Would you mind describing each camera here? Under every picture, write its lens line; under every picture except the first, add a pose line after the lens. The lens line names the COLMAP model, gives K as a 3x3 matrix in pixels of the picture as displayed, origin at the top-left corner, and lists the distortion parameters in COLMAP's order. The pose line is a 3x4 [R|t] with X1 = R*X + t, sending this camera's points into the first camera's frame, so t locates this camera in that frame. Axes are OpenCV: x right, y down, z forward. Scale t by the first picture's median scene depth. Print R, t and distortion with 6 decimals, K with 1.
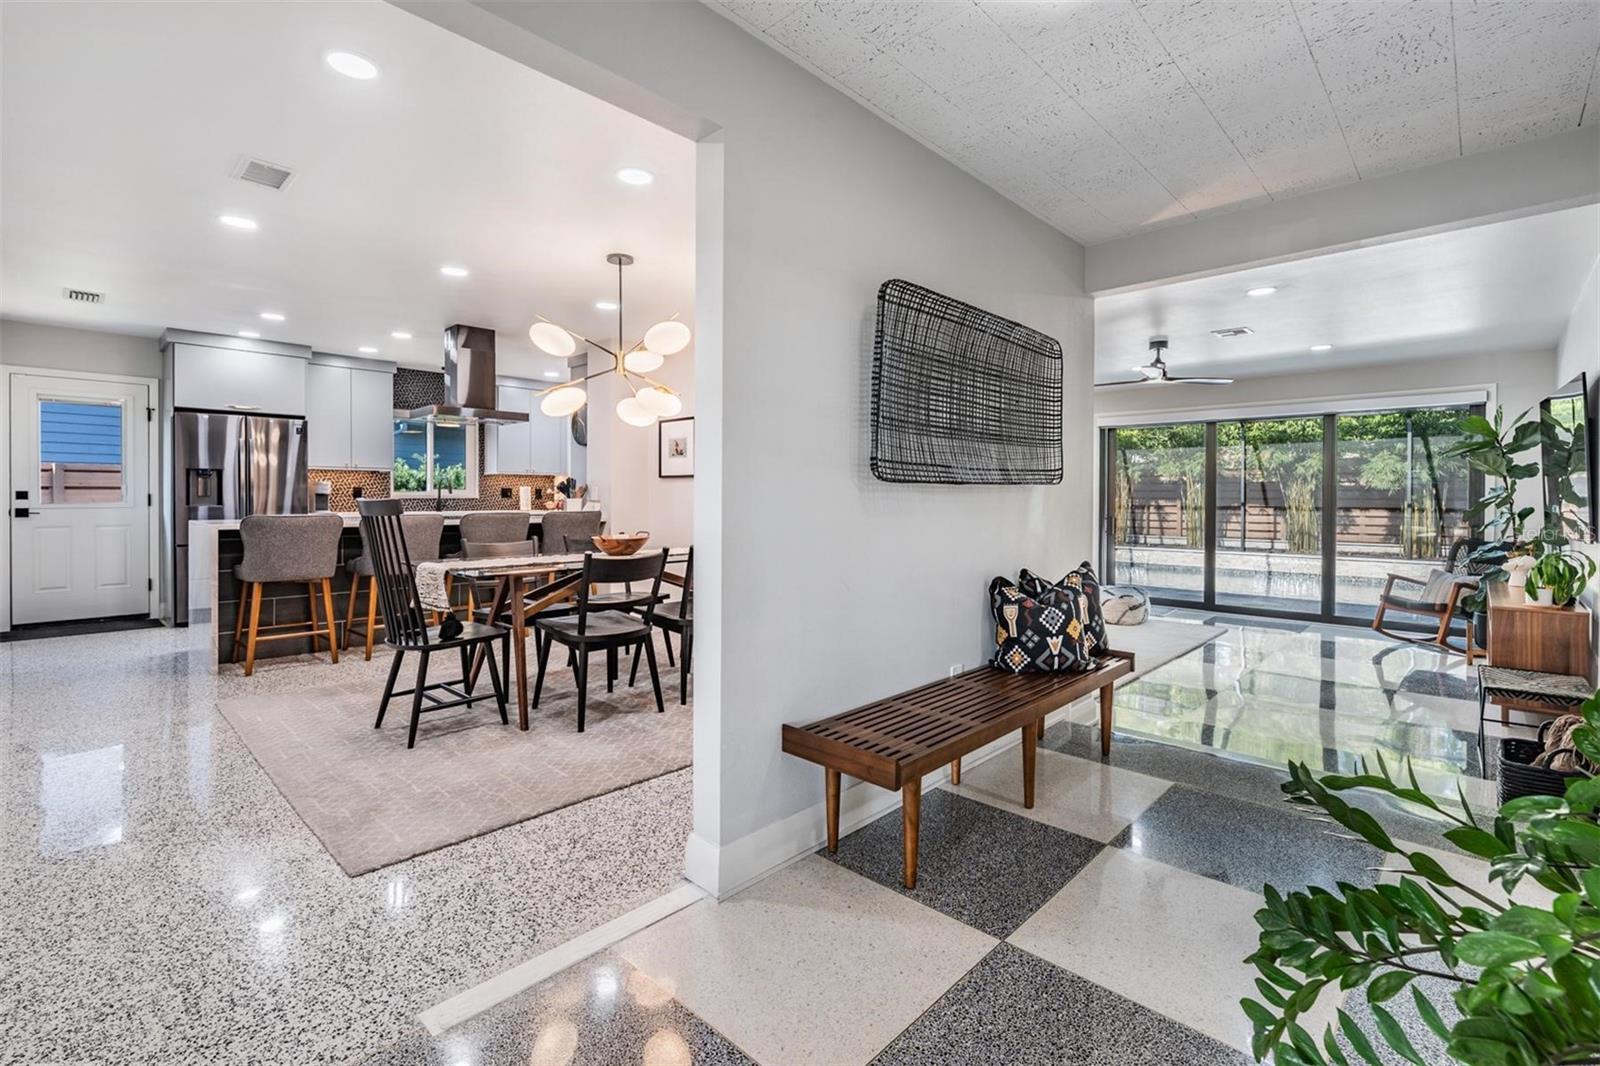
lens RADIAL K [[713.2, 0, 799.1], [0, 713.2, 508.7], [0, 0, 1]] dist [0.002405, 0.000048]
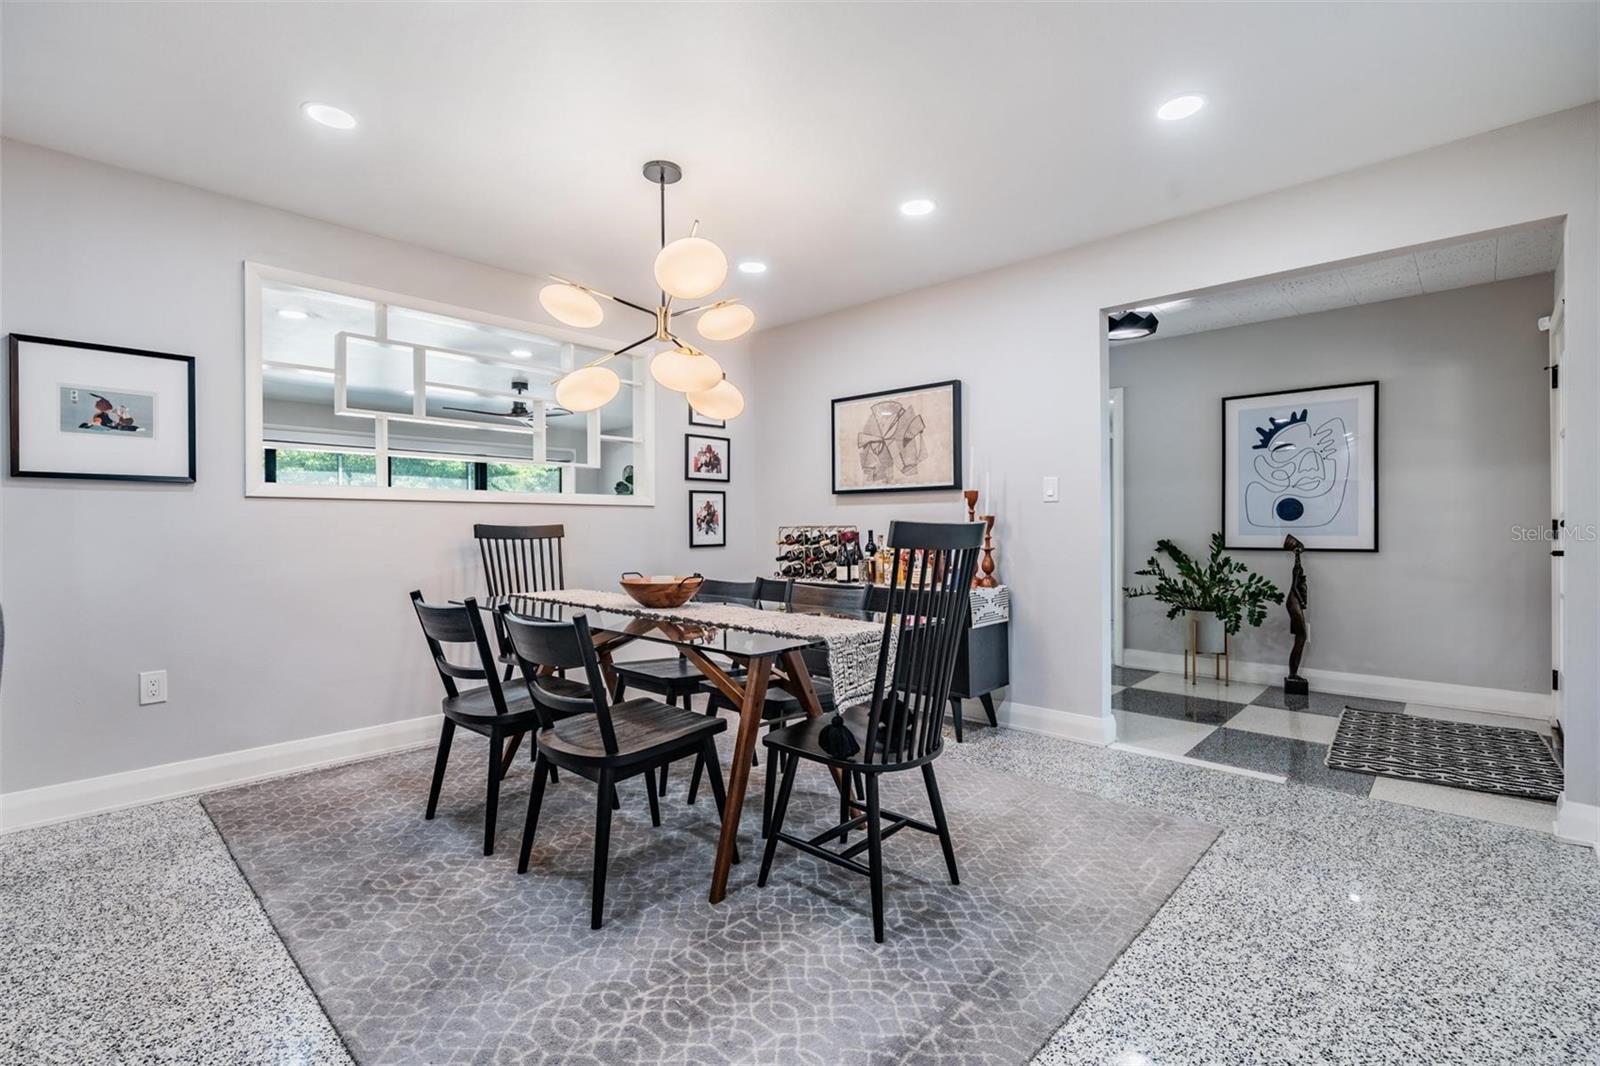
lens RADIAL K [[724.3, 0, 800.0], [0, 724.3, 533.0], [0, 0, 1]] dist [0.001479, -0.000057]
pose [[-0.005119, -0.012370, 0.999910, -0.665132], [0.022164, 0.999676, 0.012481, -0.007401], [-0.999741, 0.022226, -0.004843, 0.616133]]
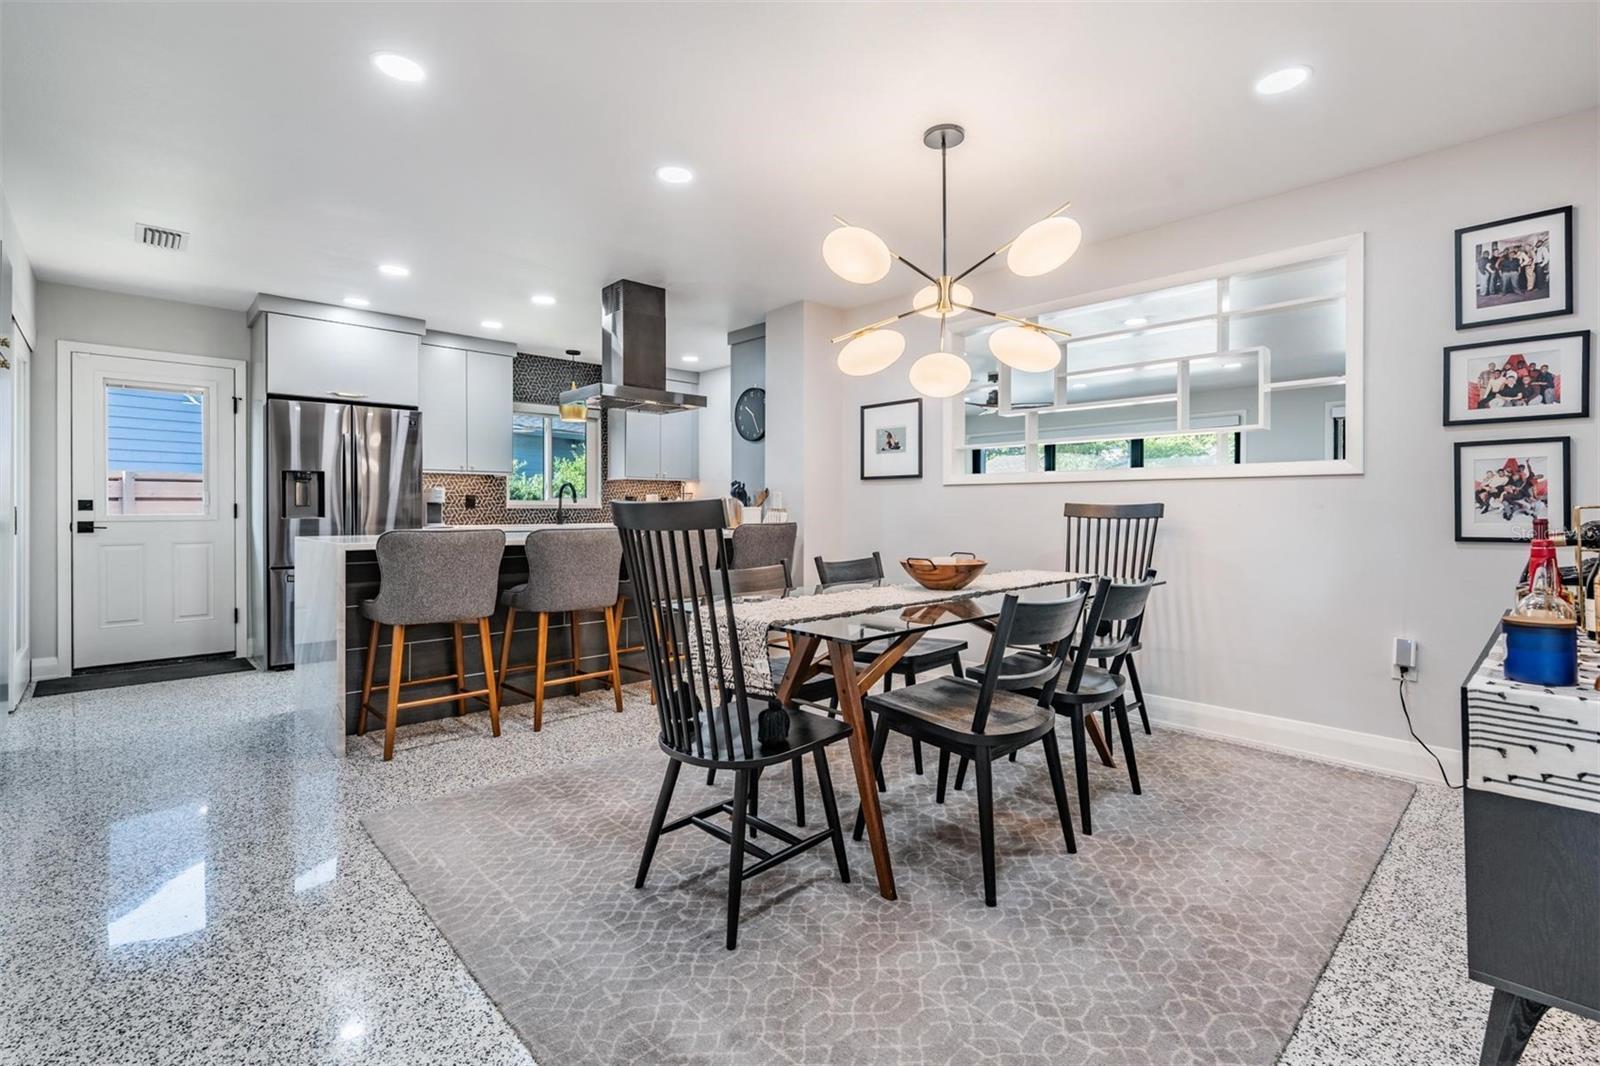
lens RADIAL K [[717.0, 0, 797.2], [0, 717.0, 518.1], [0, 0, 1]] dist [0.001613, 0.000092]
pose [[0.998611, -0.003683, -0.052565, -0.246619], [0.003460, 0.999985, -0.004332, 0.001883], [0.052580, 0.004144, 0.998608, 0.236599]]
